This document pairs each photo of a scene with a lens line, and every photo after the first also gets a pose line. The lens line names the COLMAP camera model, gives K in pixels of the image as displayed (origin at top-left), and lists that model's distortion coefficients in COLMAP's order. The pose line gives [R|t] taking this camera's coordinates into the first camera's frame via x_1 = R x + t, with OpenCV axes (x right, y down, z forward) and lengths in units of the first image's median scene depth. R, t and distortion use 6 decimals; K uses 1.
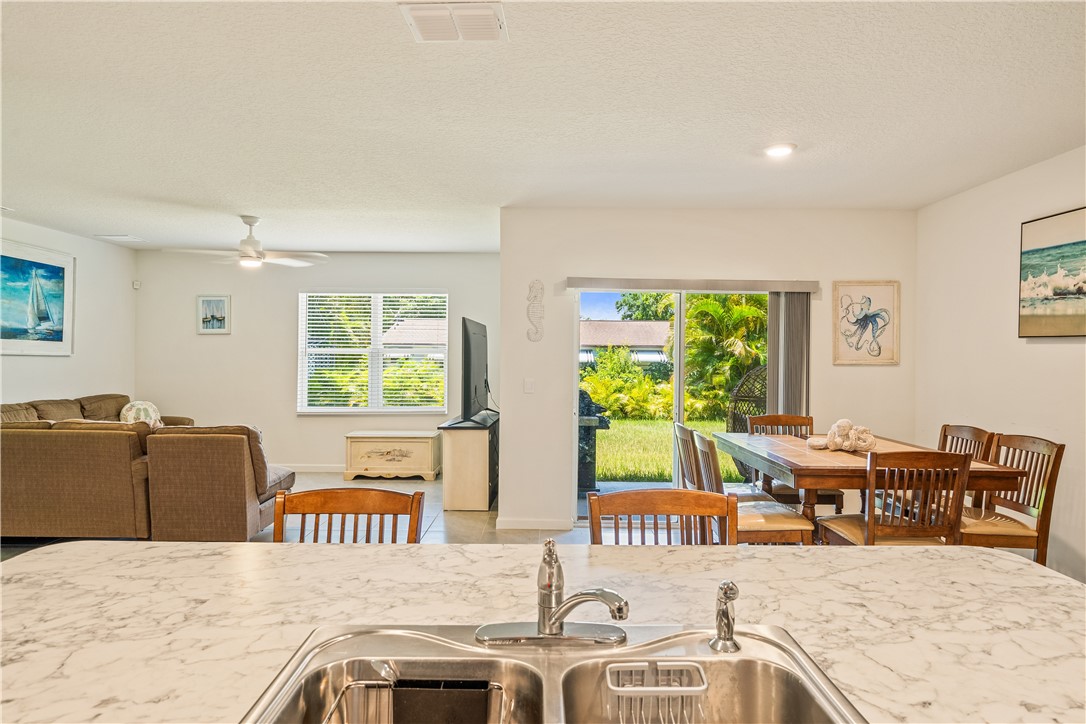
lens RADIAL K [[644.9, 0, 537.9], [0, 644.9, 352.9], [0, 0, 1]] dist [0.001367, -0.001476]
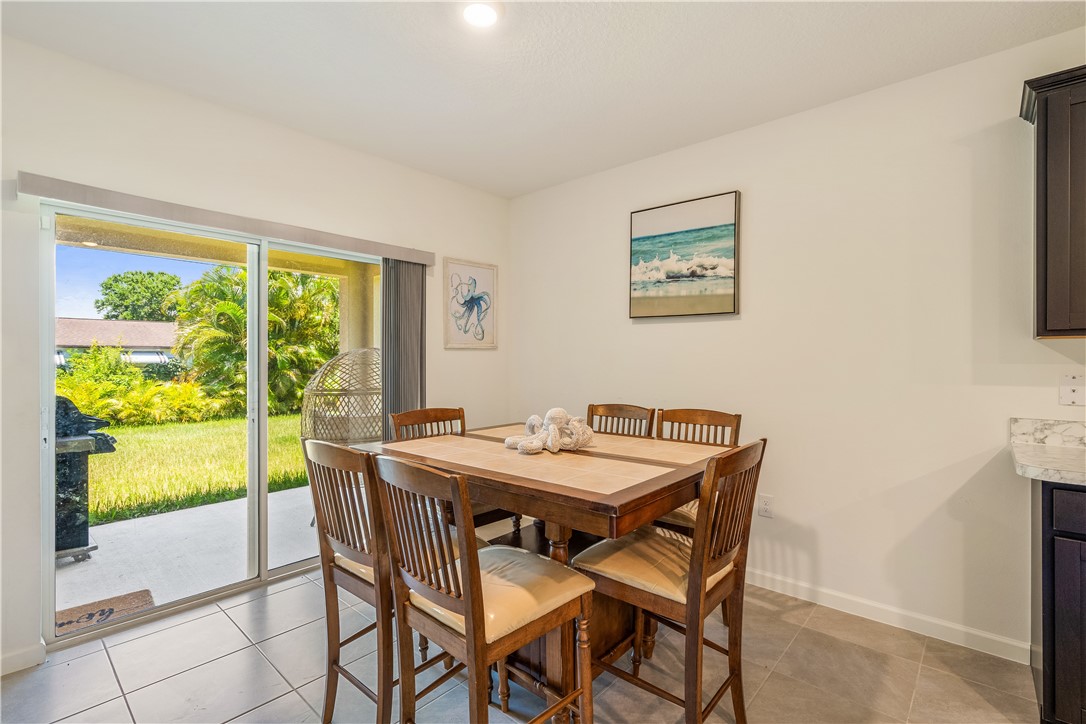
lens RADIAL K [[498.1, 0, 547.2], [0, 498.1, 359.4], [0, 0, 1]] dist [-0.003767, 0.001444]
pose [[0.652063, -0.012772, 0.758057, 0.017431], [0.007001, 0.999917, 0.010825, 0.026963], [-0.758132, -0.001751, 0.652099, 0.431104]]
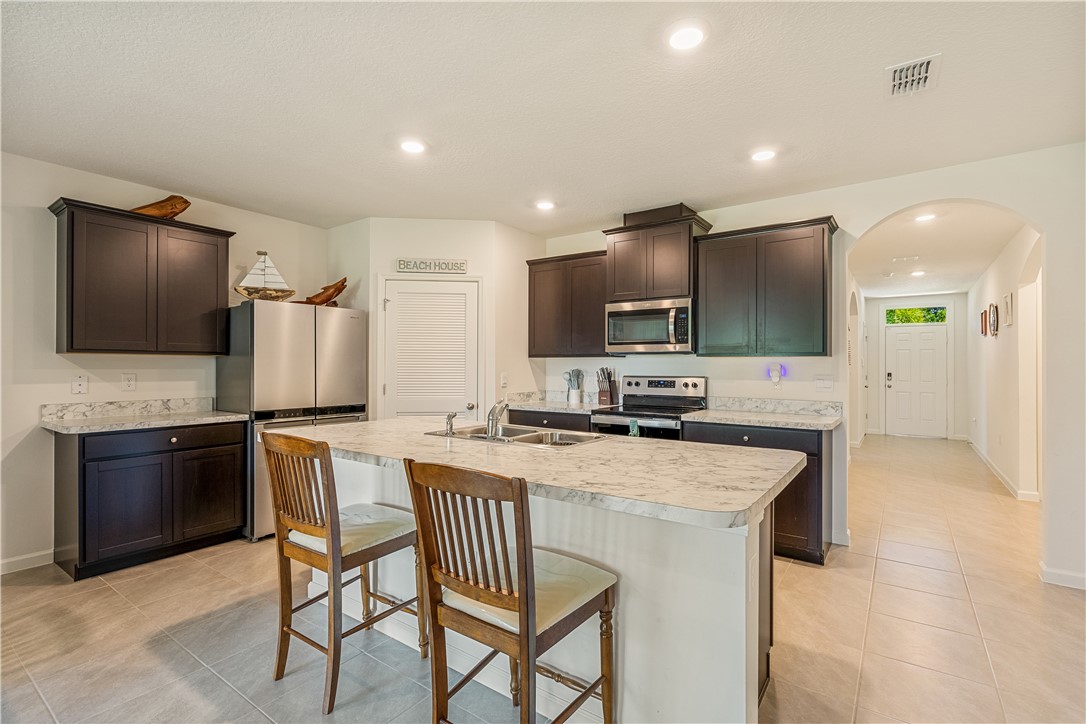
lens RADIAL K [[498.1, 0, 548.5], [0, 498.1, 364.4], [0, 0, 1]] dist [-0.003767, 0.001444]
pose [[-0.824032, -0.008360, 0.566481, -0.295548], [-0.008829, 0.999959, 0.001914, 0.024946], [-0.566474, -0.003425, -0.824072, 0.560702]]
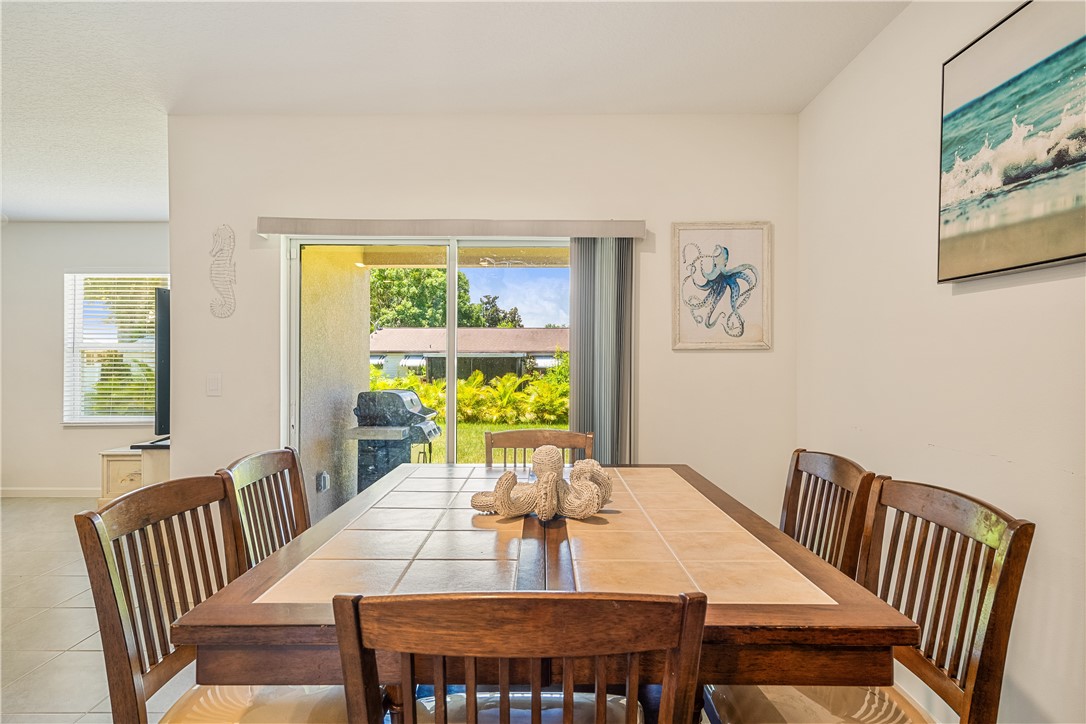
lens RADIAL K [[585.4, 0, 542.4], [0, 585.4, 366.3], [0, 0, 1]] dist [-0.005518, 0.002410]
pose [[0.999969, -0.006279, 0.004740, 0.322712], [0.006244, 0.999953, 0.007401, 0.029836], [-0.004786, -0.007371, 0.999961, 0.403119]]
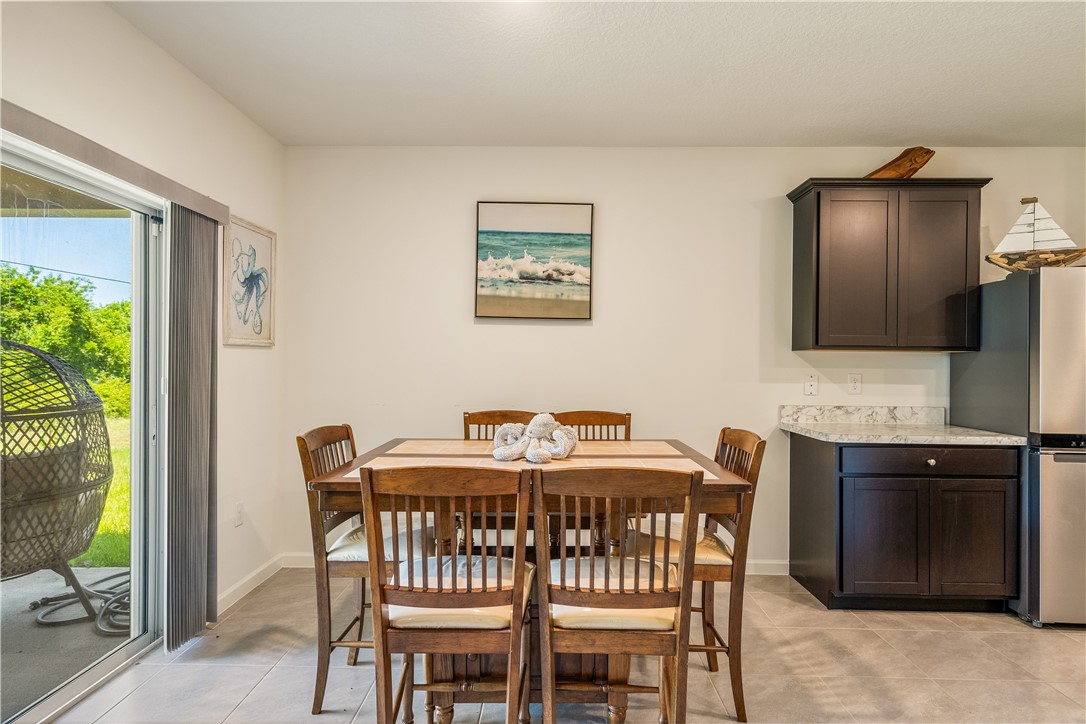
lens RADIAL K [[585.4, 0, 536.4], [0, 585.4, 365.6], [0, 0, 1]] dist [-0.005518, 0.002410]
pose [[0.007018, -0.015647, 0.999853, -0.114518], [-0.008868, 0.999837, 0.015709, 0.027050], [-0.999936, -0.008977, 0.006878, 0.691371]]
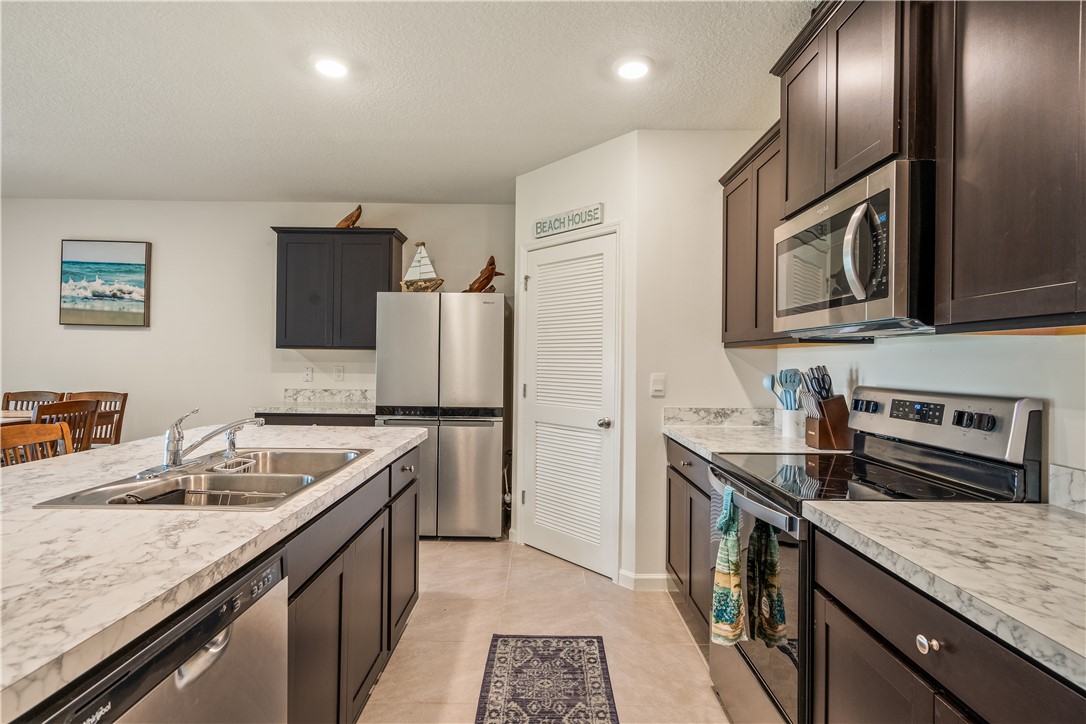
lens RADIAL K [[549.8, 0, 544.8], [0, 549.8, 362.0], [0, 0, 1]] dist [-0.000593, 0.003939]
pose [[-0.013346, -0.008581, 0.999874, -0.323337], [-0.010978, 0.999904, 0.008435, 0.026303], [-0.999851, -0.010864, -0.013439, -0.000005]]
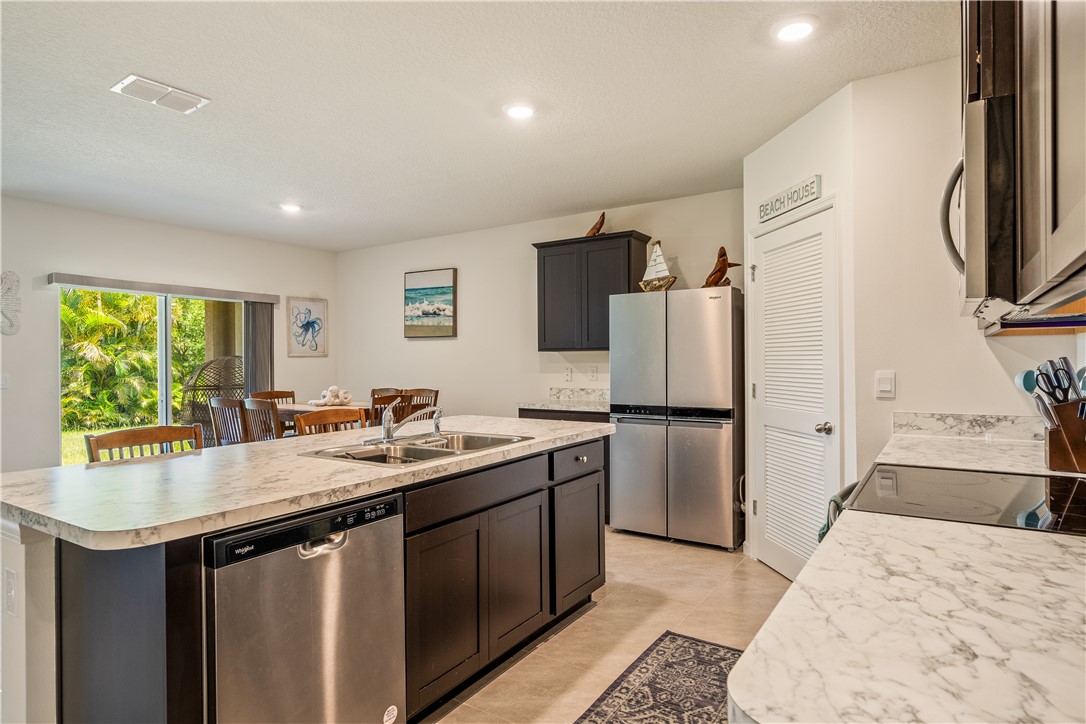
lens RADIAL K [[609.2, 0, 543.4], [0, 609.2, 361.3], [0, 0, 1]] dist [0.006946, 0.003015]
pose [[0.537185, -0.013479, 0.843357, -0.354312], [0.013277, 0.999884, 0.007525, 0.026019], [-0.843360, 0.007155, 0.537301, -0.168497]]
